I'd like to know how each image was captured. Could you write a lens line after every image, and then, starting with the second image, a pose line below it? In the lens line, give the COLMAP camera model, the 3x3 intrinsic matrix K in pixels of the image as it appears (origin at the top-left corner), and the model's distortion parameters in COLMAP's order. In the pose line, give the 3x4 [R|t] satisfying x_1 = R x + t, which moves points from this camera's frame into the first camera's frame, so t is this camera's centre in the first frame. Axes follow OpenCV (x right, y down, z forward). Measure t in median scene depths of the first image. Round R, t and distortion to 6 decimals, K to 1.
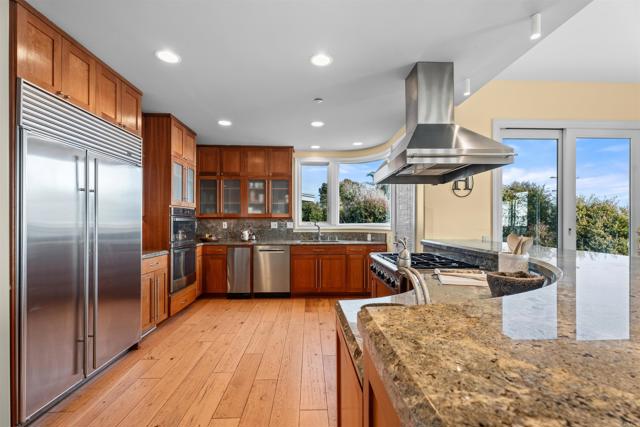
lens RADIAL K [[285.9, 0, 320.6], [0, 285.9, 222.2], [0, 0, 1]] dist [-0.000008, 0.000107]
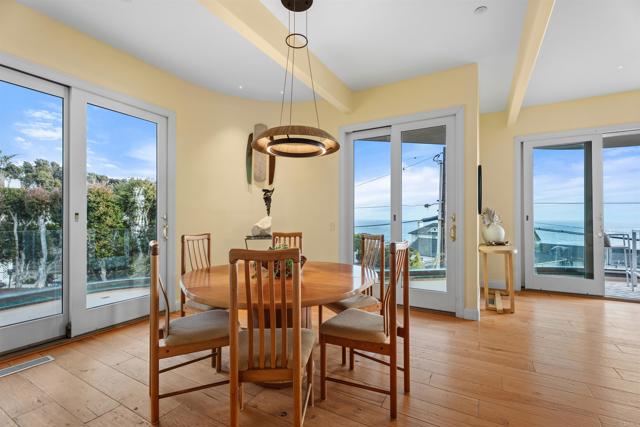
lens RADIAL K [[284.1, 0, 320.0], [0, 284.1, 213.5], [0, 0, 1]] dist [-0.000023, 0.000029]
pose [[0.529198, 0.017110, 0.848326, 0.393816], [0.000848, 0.999785, -0.020694, 0.029164], [-0.848498, 0.011671, 0.529070, -0.000437]]
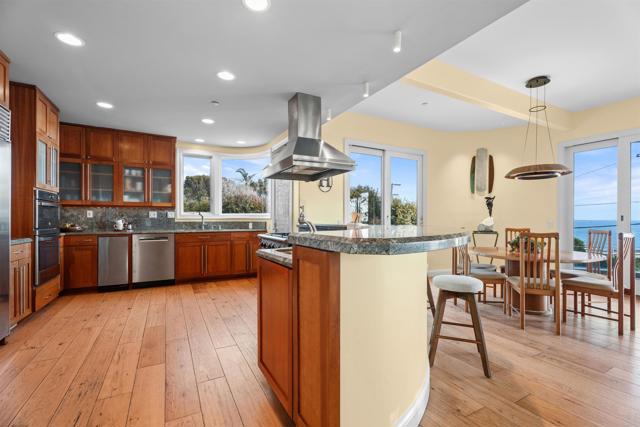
lens RADIAL K [[283.6, 0, 321.3], [0, 283.6, 219.6], [0, 0, 1]] dist [0.001398, 0.000102]
pose [[0.896139, -0.000240, 0.443773, -0.085065], [-0.000394, 0.999999, 0.001336, 0.028889], [-0.443773, -0.001372, 0.896138, -0.144434]]
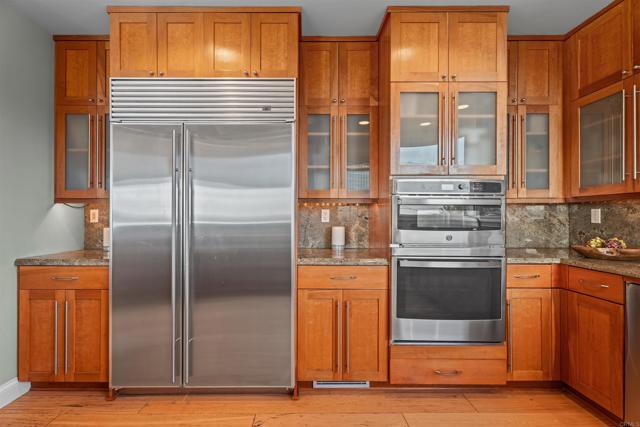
lens RADIAL K [[291.1, 0, 306.8], [0, 291.1, 211.6], [0, 0, 1]] dist [0.000046, -0.000139]
pose [[-0.039590, -0.015737, -0.999092, 0.019752], [-0.002696, 0.999874, -0.015642, 0.012792], [0.999212, 0.002074, -0.039627, 0.634755]]
